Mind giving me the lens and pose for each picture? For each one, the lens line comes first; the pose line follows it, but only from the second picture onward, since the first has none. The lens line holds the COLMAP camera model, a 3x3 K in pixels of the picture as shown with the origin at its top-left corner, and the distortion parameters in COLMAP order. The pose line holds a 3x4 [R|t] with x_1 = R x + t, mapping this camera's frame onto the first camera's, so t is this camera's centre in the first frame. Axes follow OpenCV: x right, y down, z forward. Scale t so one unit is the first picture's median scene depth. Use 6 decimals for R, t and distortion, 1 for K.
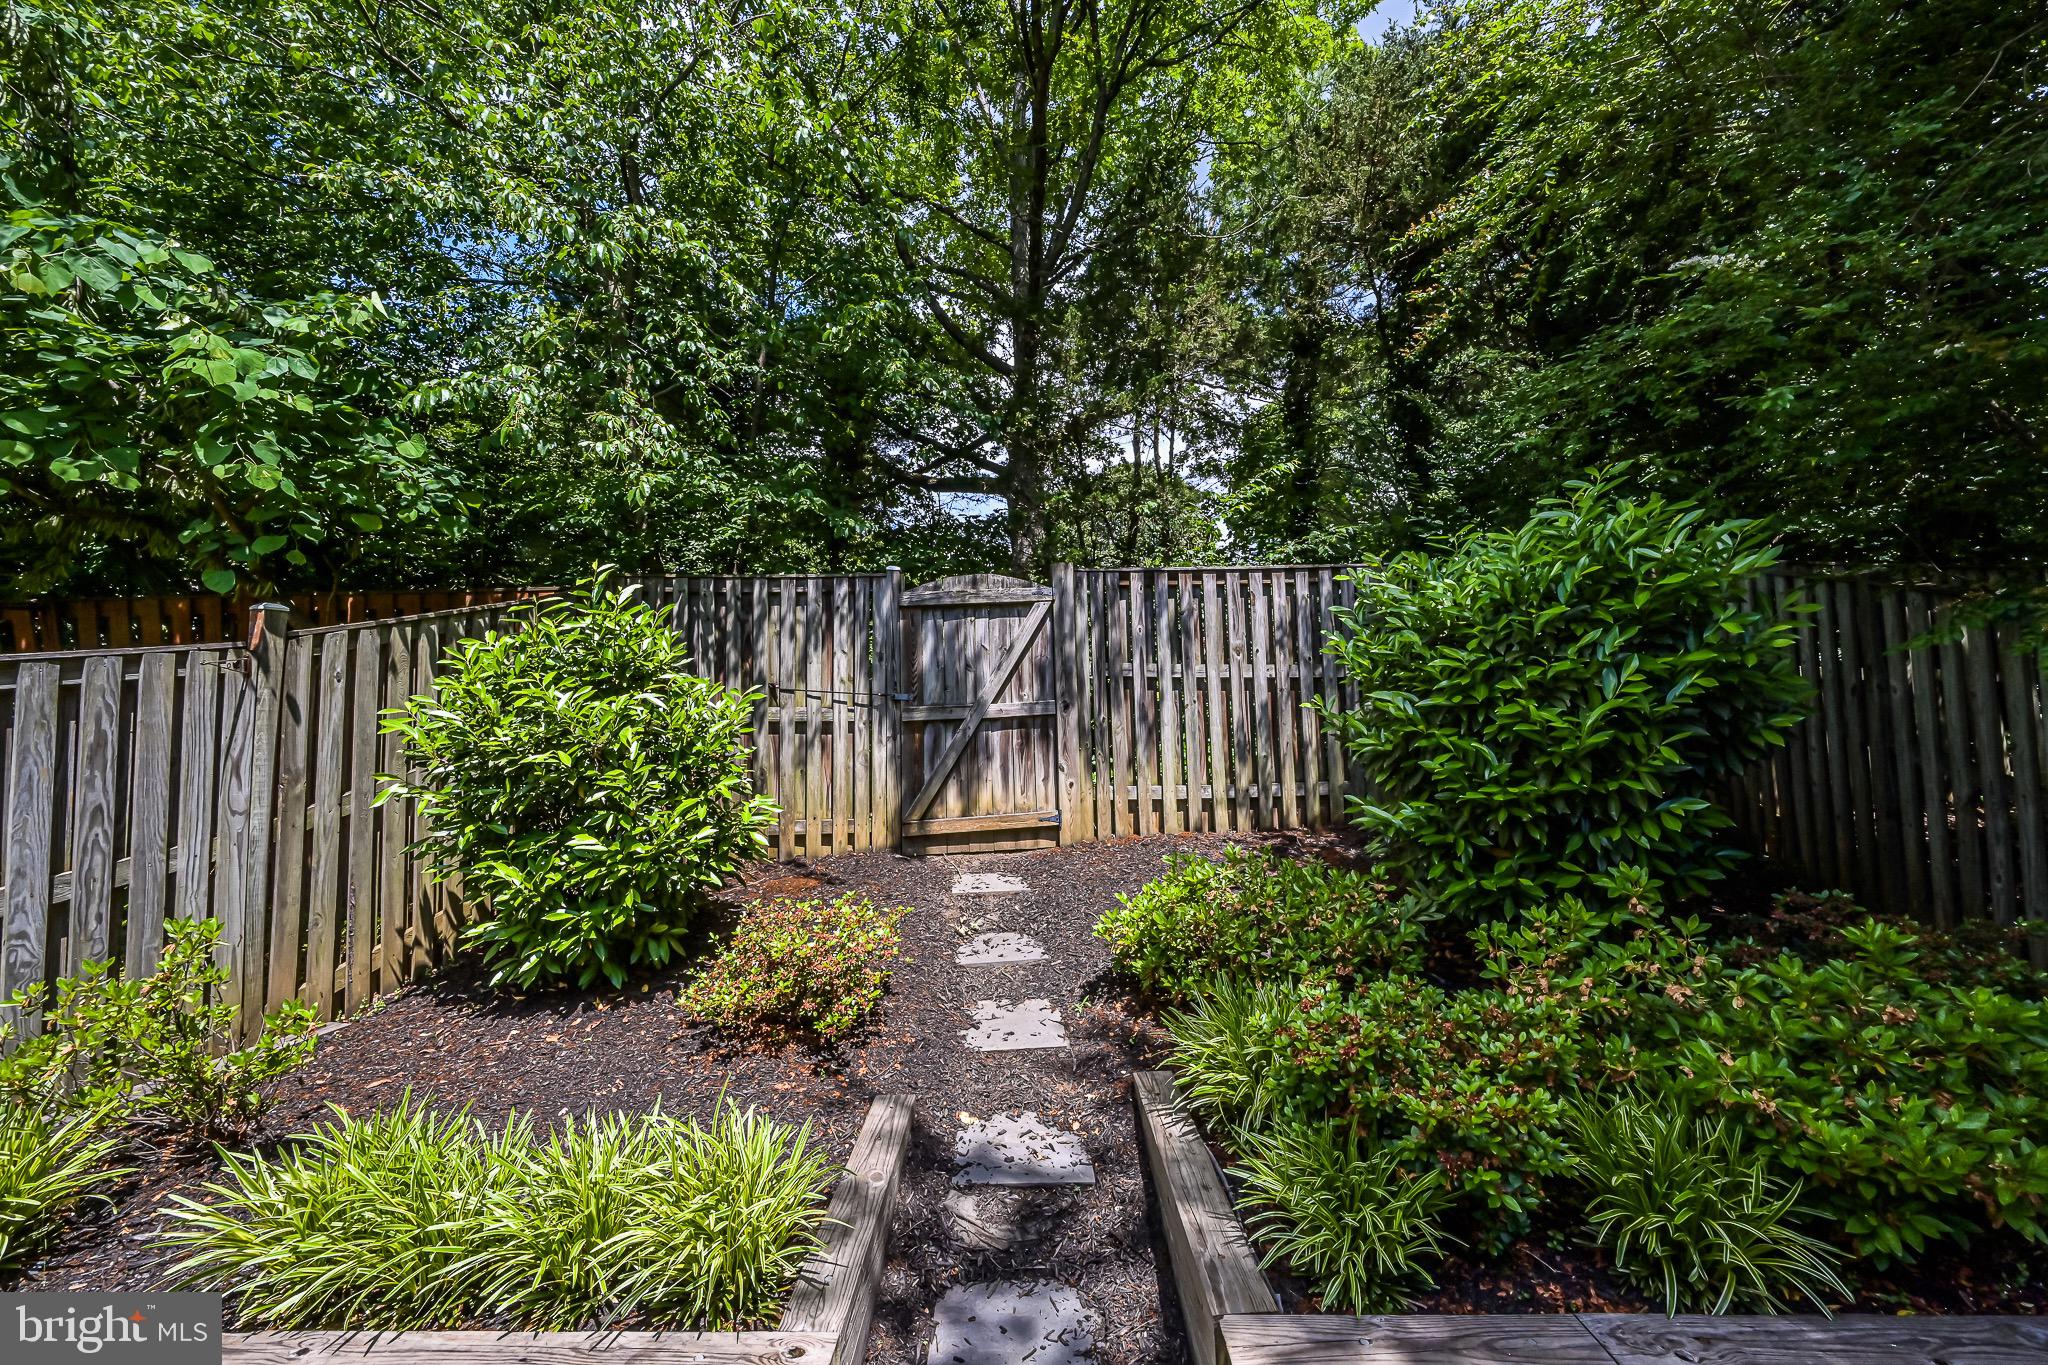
lens RADIAL K [[809.9, 0, 1027.1], [0, 809.9, 682.8], [0, 0, 1]] dist [-0.000258, -0.000177]
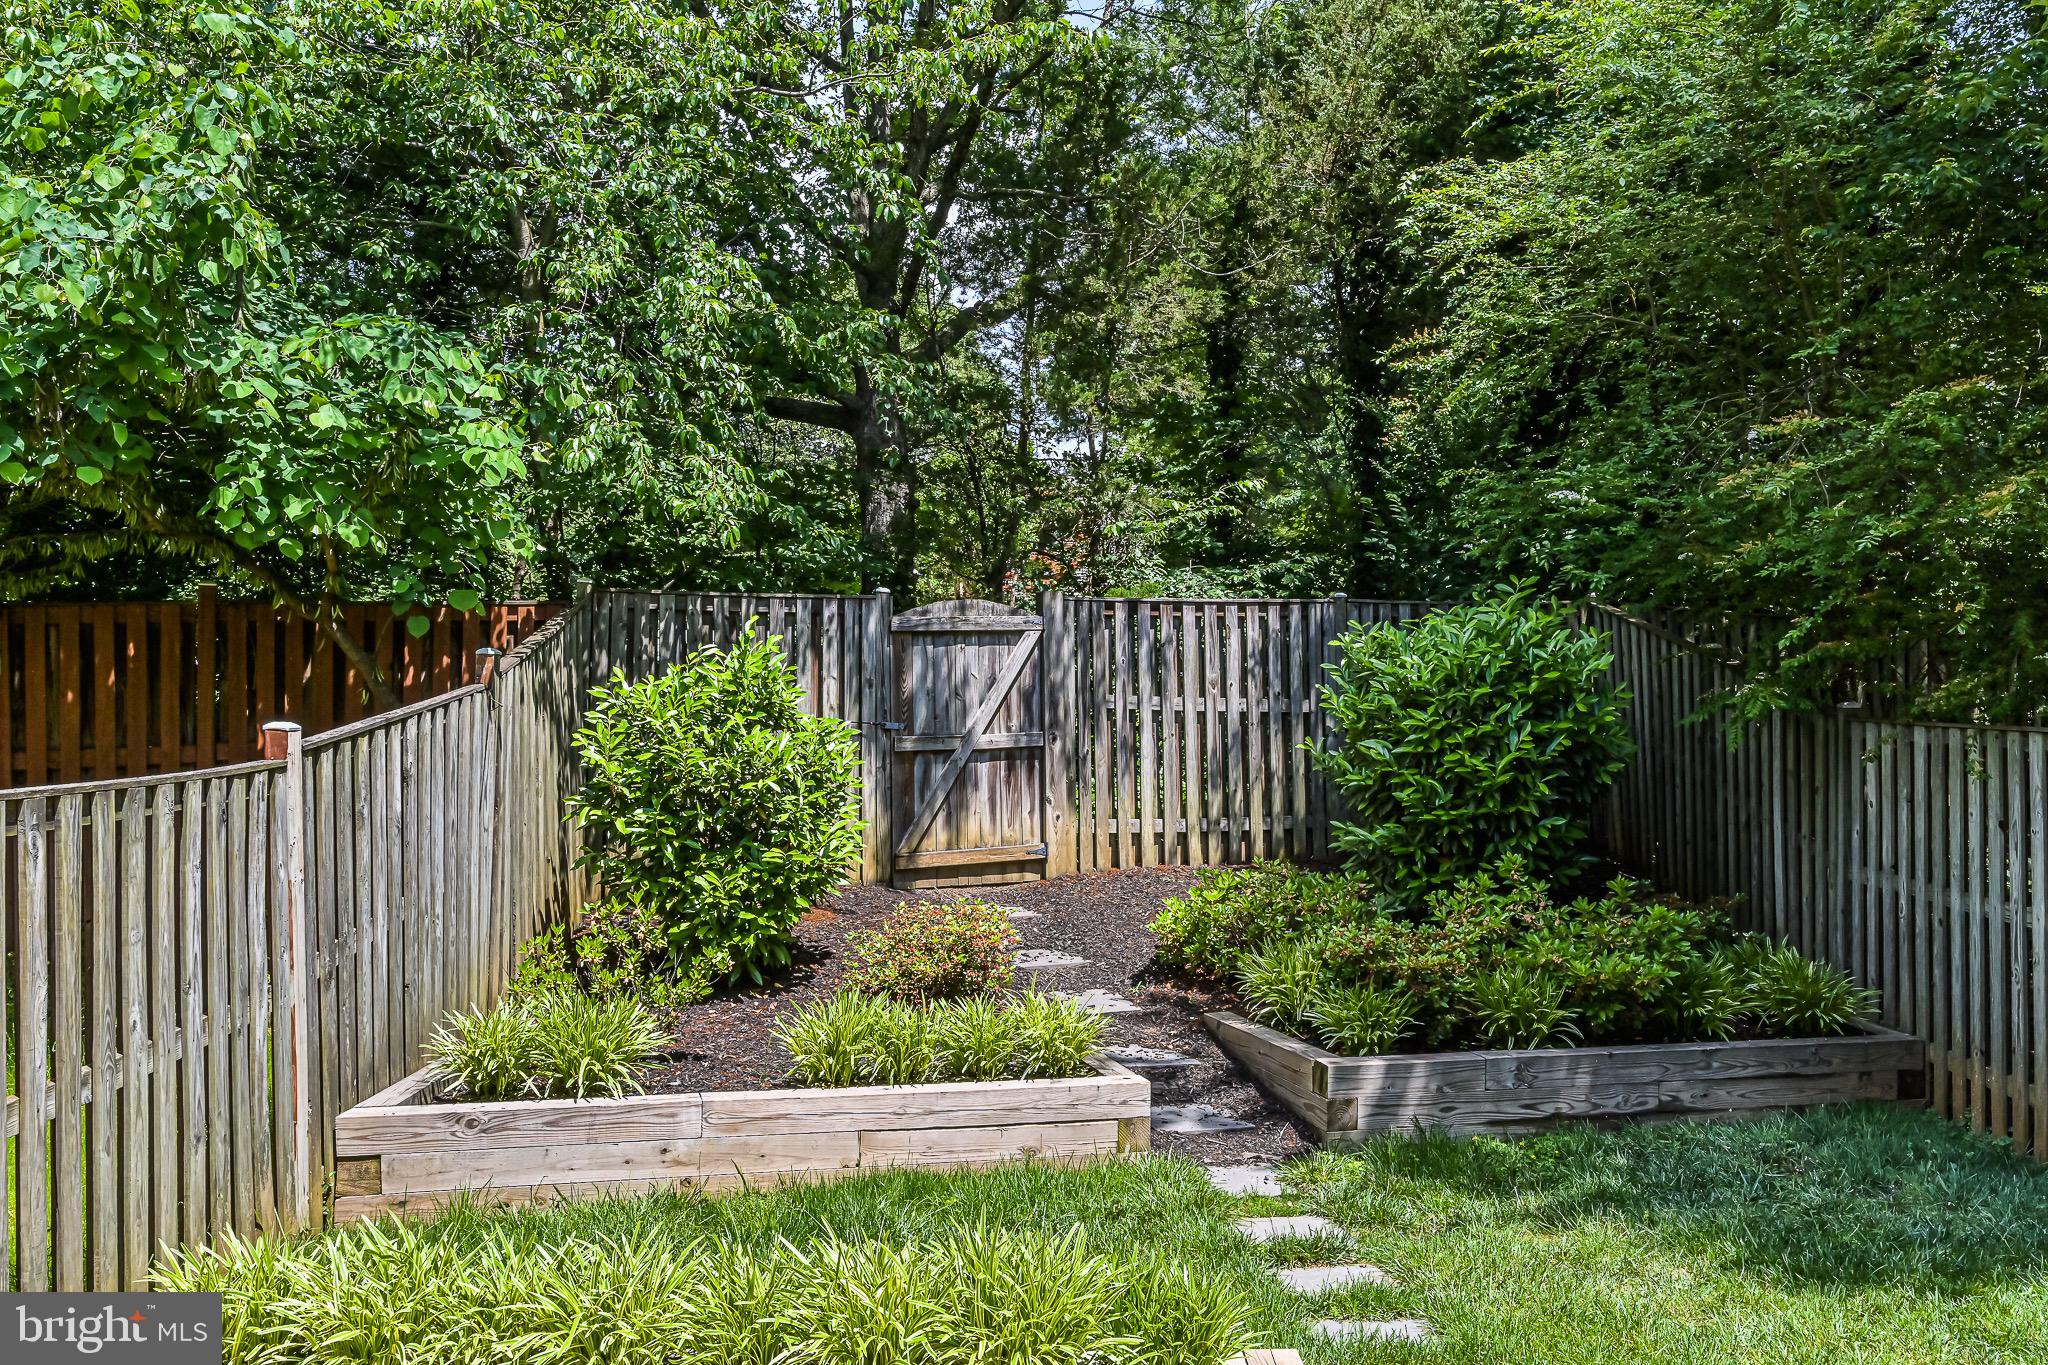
lens RADIAL K [[1604.0, 0, 1023.3], [0, 1604.0, 688.4], [0, 0, 1]] dist [0.002291, -0.007167]
pose [[0.963279, 0.022806, 0.267533, -0.511369], [-0.029537, 0.999340, 0.021164, -0.071559], [-0.266874, -0.028289, 0.963316, -0.869098]]
